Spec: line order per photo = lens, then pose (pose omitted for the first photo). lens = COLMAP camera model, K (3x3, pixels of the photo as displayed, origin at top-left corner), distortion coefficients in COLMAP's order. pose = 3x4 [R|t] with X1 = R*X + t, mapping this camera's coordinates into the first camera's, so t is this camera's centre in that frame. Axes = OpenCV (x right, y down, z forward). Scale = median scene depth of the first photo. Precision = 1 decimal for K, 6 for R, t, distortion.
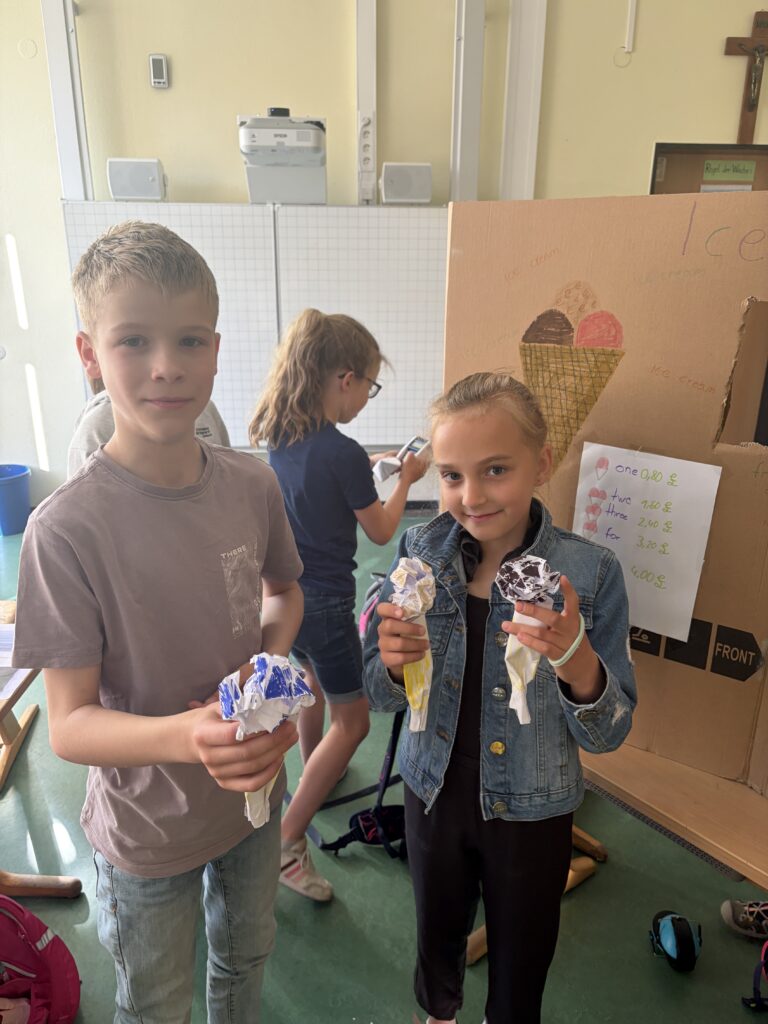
lens RADIAL K [[793.1, 0, 385.3], [0, 793.1, 508.2], [0, 0, 1]] dist [0.051351, -0.052247]
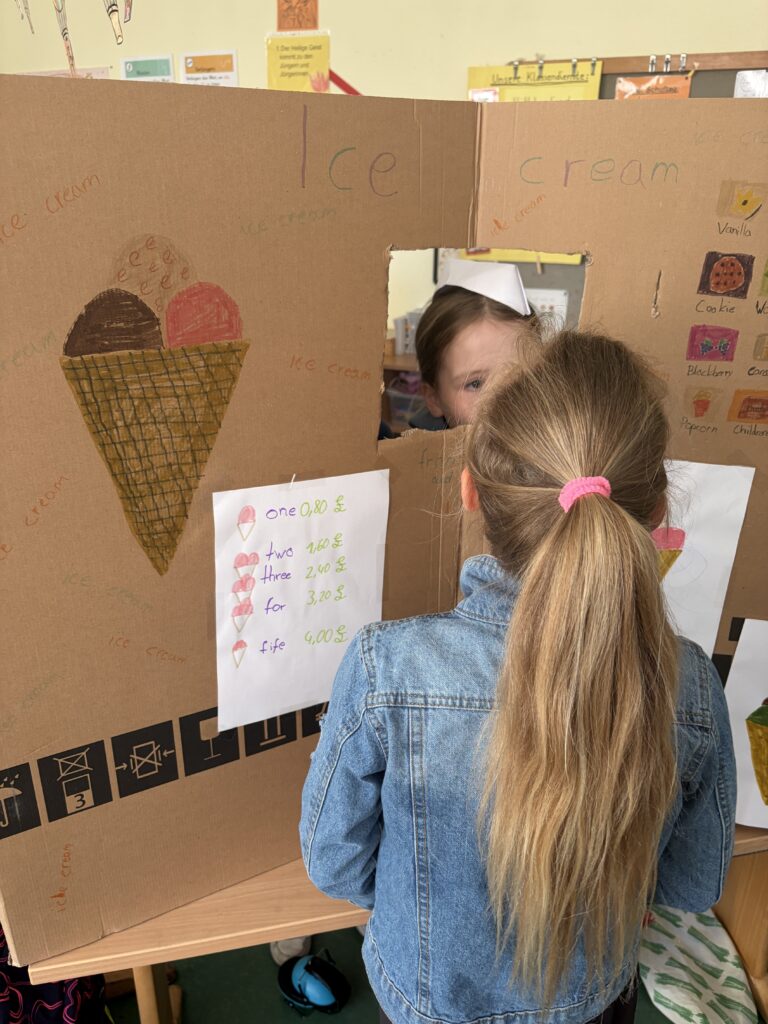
lens RADIAL K [[772.5, 0, 381.8], [0, 772.5, 506.0], [0, 0, 1]] dist [0.081415, -0.126179]
pose [[0.445020, -0.335659, 0.830235, -0.207052], [0.289054, 0.931315, 0.221587, -0.173855], [-0.847588, 0.141372, 0.511477, 0.580517]]
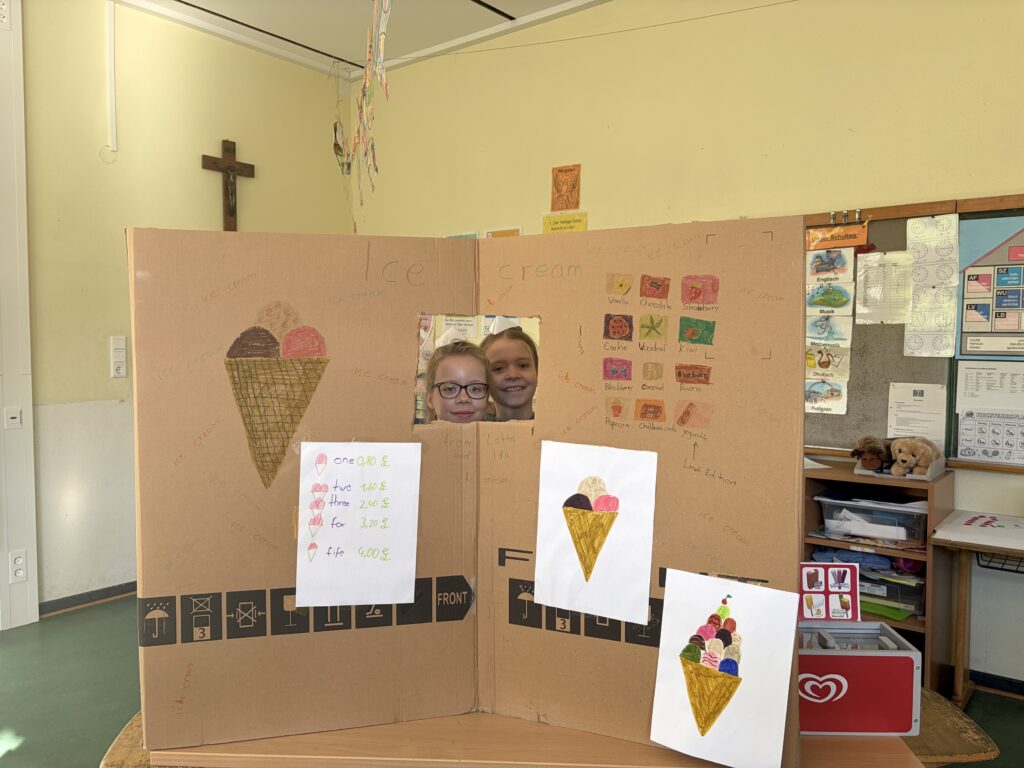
lens RADIAL K [[793.1, 0, 532.7], [0, 793.1, 384.6], [0, 0, 1]] dist [0.051351, -0.052247]
pose [[0.659739, -0.042434, 0.750296, -0.362309], [0.248709, 0.954471, -0.164710, 0.101051], [-0.709146, 0.295271, 0.640255, 0.051906]]
